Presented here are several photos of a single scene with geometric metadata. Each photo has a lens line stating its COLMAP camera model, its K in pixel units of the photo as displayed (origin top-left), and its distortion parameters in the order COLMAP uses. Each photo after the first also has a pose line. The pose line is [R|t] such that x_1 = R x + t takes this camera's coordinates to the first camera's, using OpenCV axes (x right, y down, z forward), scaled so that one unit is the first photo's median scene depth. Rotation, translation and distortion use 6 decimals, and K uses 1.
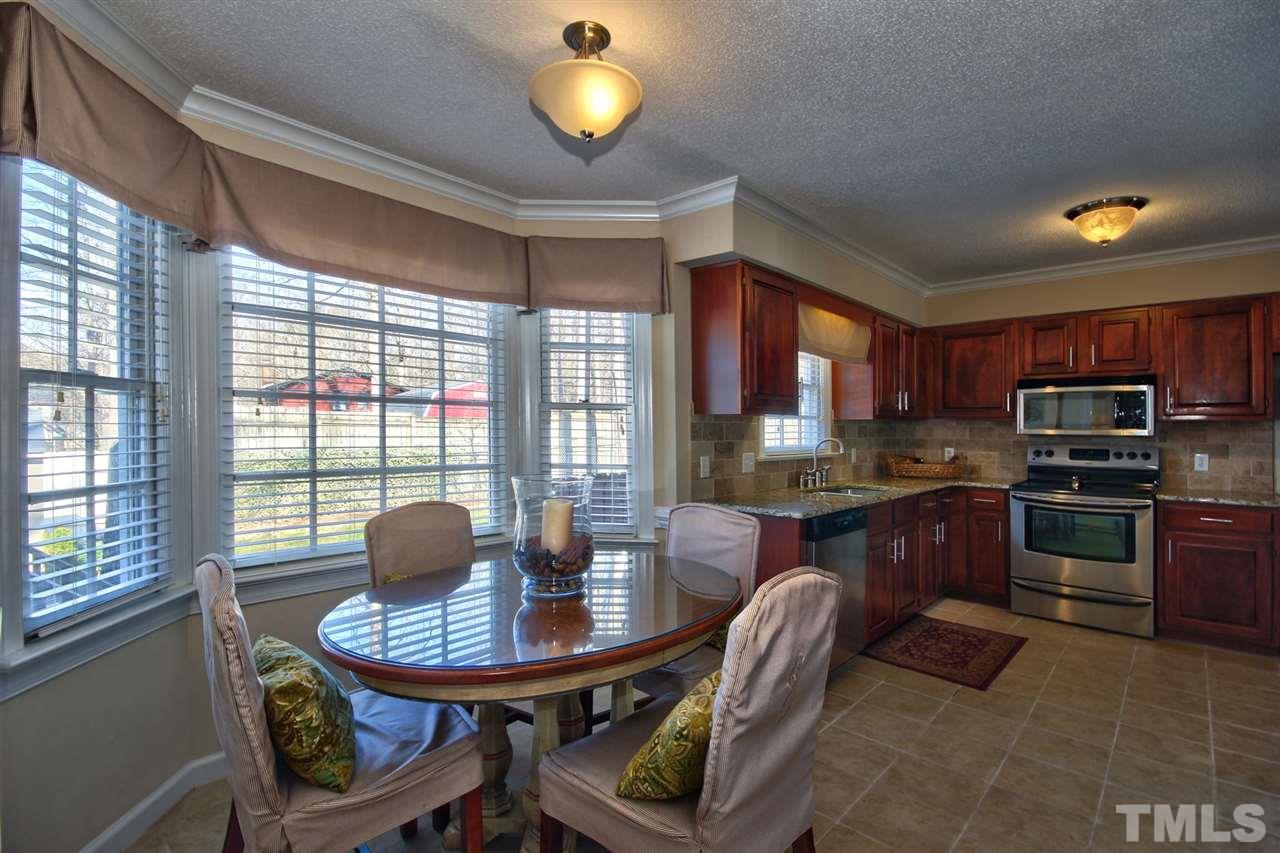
lens RADIAL K [[615.5, 0, 618.8], [0, 615.5, 423.6], [0, 0, 1]] dist [0.001845, -0.001162]
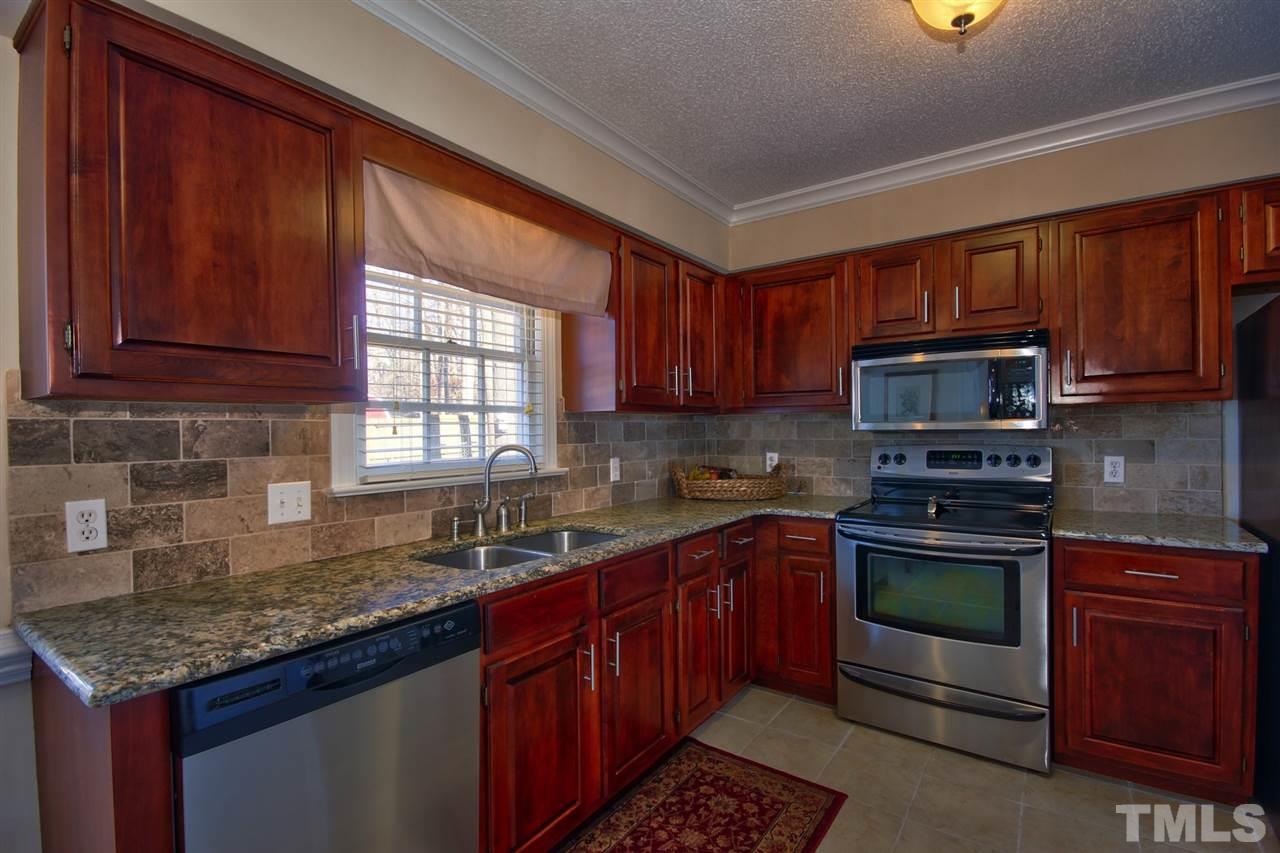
lens RADIAL K [[598.0, 0, 636.7], [0, 598.0, 442.4], [0, 0, 1]] dist [0.008653, 0.000725]
pose [[0.990422, -0.023777, 0.136008, 0.356727], [0.020164, 0.999408, 0.027880, 0.007751], [-0.136590, -0.024870, 0.990315, 0.431733]]
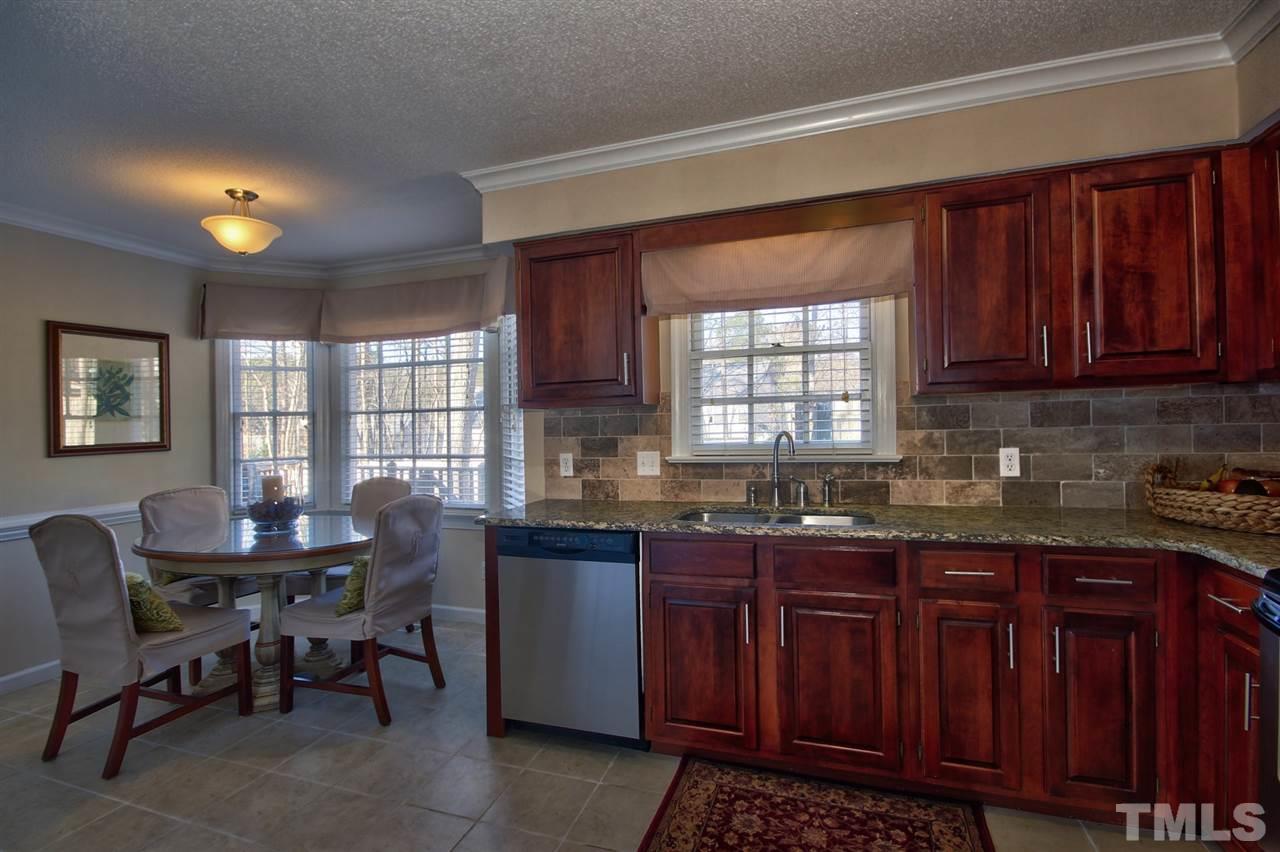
lens RADIAL K [[615.5, 0, 618.8], [0, 615.5, 423.1], [0, 0, 1]] dist [0.001845, -0.001162]
pose [[0.391451, -0.021202, -0.919955, 0.803903], [0.034538, 0.999369, -0.008336, 0.013765], [0.919551, -0.028510, 0.391936, 0.560869]]
